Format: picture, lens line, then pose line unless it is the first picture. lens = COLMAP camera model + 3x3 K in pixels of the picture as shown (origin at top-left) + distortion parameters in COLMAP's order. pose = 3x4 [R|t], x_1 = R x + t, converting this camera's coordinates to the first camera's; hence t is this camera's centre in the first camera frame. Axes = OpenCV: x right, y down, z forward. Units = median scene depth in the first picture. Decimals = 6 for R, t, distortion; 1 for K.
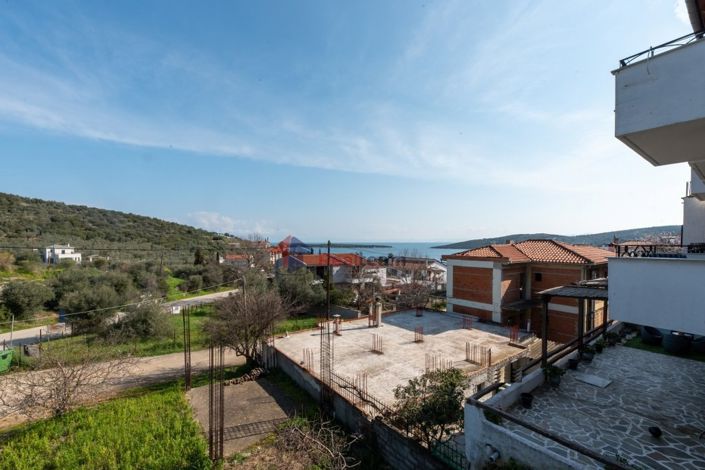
lens RADIAL K [[288.1, 0, 343.7], [0, 288.1, 244.2], [0, 0, 1]] dist [-0.000038, -0.000133]
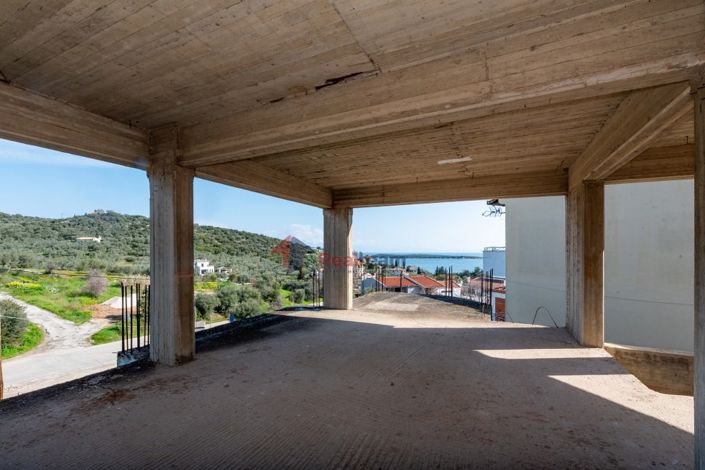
lens RADIAL K [[297.0, 0, 353.9], [0, 297.0, 252.5], [0, 0, 1]] dist [0.001577, -0.000004]
pose [[0.966682, 0.001105, -0.255977, 0.027129], [-0.000397, 0.999996, 0.002820, -0.031056], [0.255979, -0.002624, 0.966679, -0.110957]]
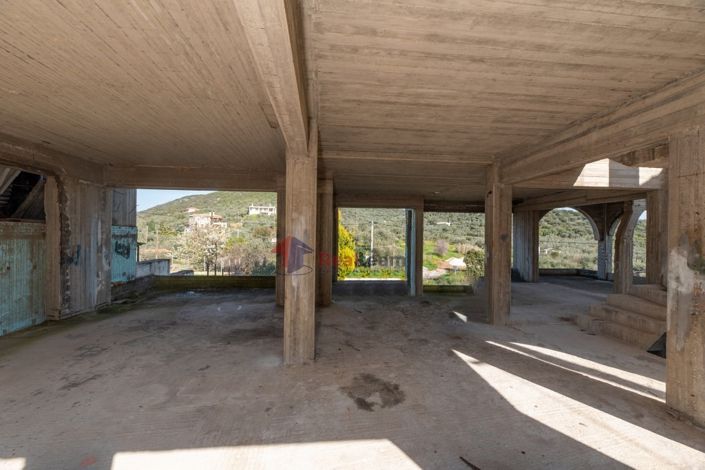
lens RADIAL K [[291.5, 0, 352.5], [0, 291.5, 235.0], [0, 0, 1]] dist [-0.001238, -0.000302]
pose [[0.269457, 0.003977, -0.963004, 0.093920], [-0.021918, 0.999758, -0.002005, 0.000954], [0.962763, 0.021648, 0.269479, -0.131197]]
